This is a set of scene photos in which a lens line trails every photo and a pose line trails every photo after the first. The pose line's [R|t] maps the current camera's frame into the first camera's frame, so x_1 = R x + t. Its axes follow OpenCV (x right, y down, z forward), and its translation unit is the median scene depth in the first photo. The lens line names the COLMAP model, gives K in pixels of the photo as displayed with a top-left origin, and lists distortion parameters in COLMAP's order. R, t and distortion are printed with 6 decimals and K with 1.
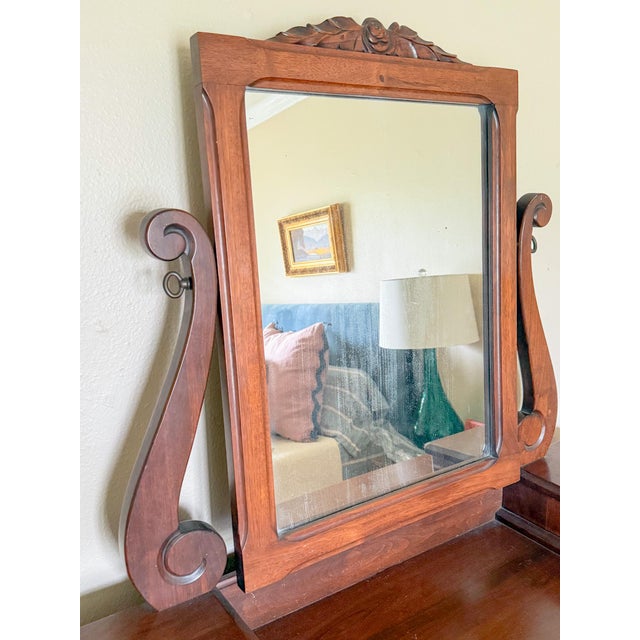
lens RADIAL K [[606.4, 0, 320.0], [0, 606.4, 320.0], [0, 0, 1]] dist [0.175883, -0.416175]
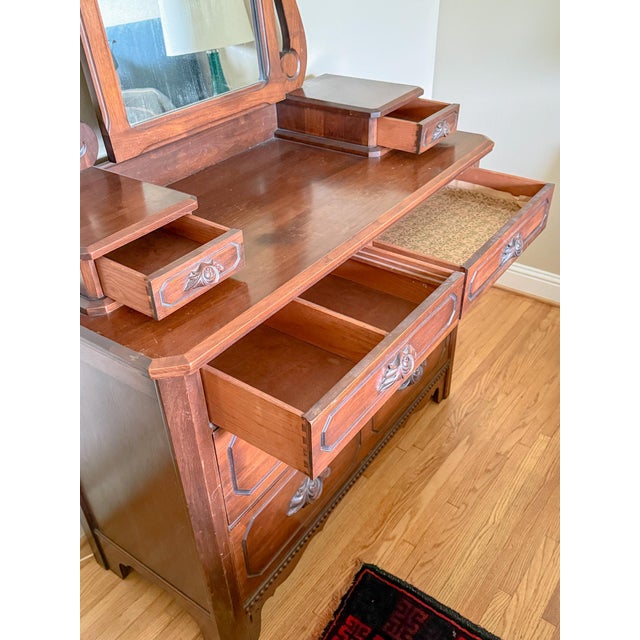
lens RADIAL K [[606.4, 0, 320.0], [0, 606.4, 320.0], [0, 0, 1]] dist [0.175883, -0.416175]
pose [[0.936677, -0.212462, 0.278381, -0.118706], [0.098271, 0.922461, 0.373375, 0.210353], [-0.336124, -0.322375, 0.884927, -0.492403]]
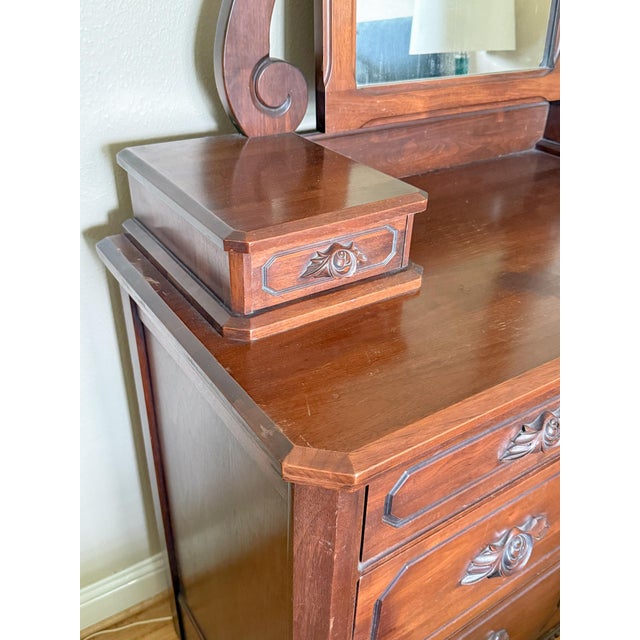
lens RADIAL K [[606.4, 0, 320.0], [0, 606.4, 320.0], [0, 0, 1]] dist [0.175883, -0.416175]
pose [[0.998908, 0.041076, 0.022253, -0.106026], [-0.046012, 0.947476, 0.316500, 0.310616], [-0.008083, -0.317179, 0.948331, -0.103720]]
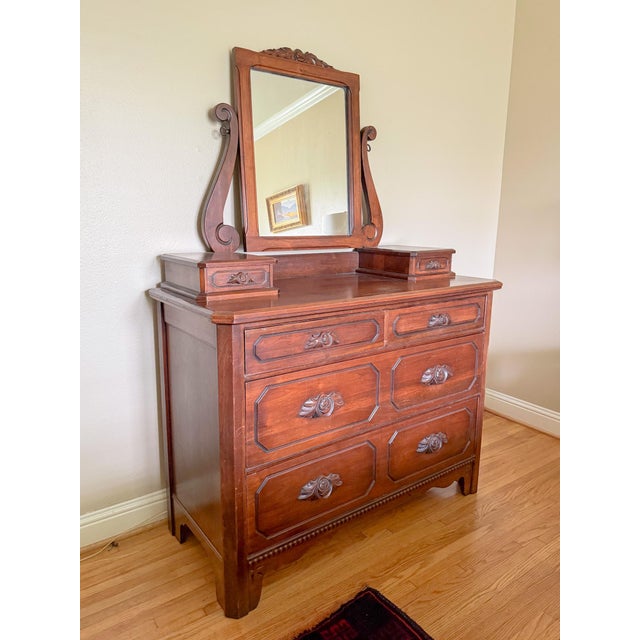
lens RADIAL K [[477.5, 0, 335.9], [0, 477.5, 308.5], [0, 0, 1]] dist [0.011024, -0.000698]
pose [[0.997257, 0.014302, 0.072621, 0.090904], [-0.010846, 0.998800, -0.047769, 0.596824], [-0.073217, 0.046851, 0.996215, -0.837315]]
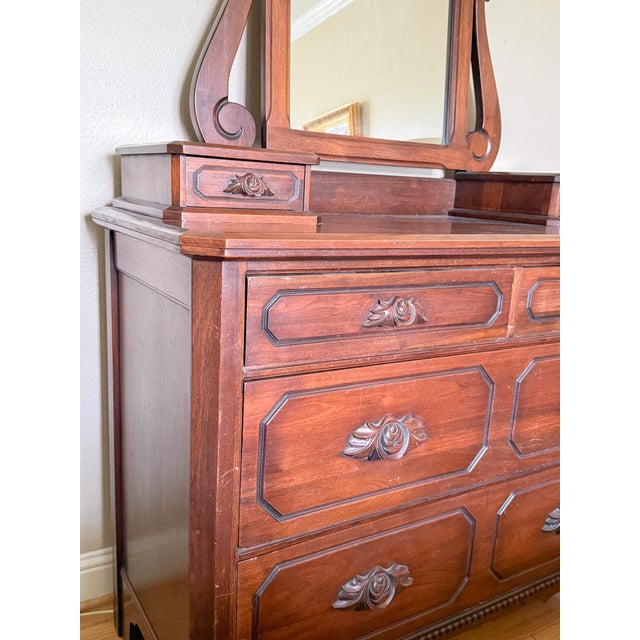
lens RADIAL K [[606.4, 0, 320.0], [0, 606.4, 320.0], [0, 0, 1]] dist [0.175883, -0.416175]
pose [[0.996671, 0.075652, -0.030399, 0.067435], [-0.076067, 0.997021, -0.012732, 0.650835], [0.029346, 0.015002, 0.999457, -0.392294]]
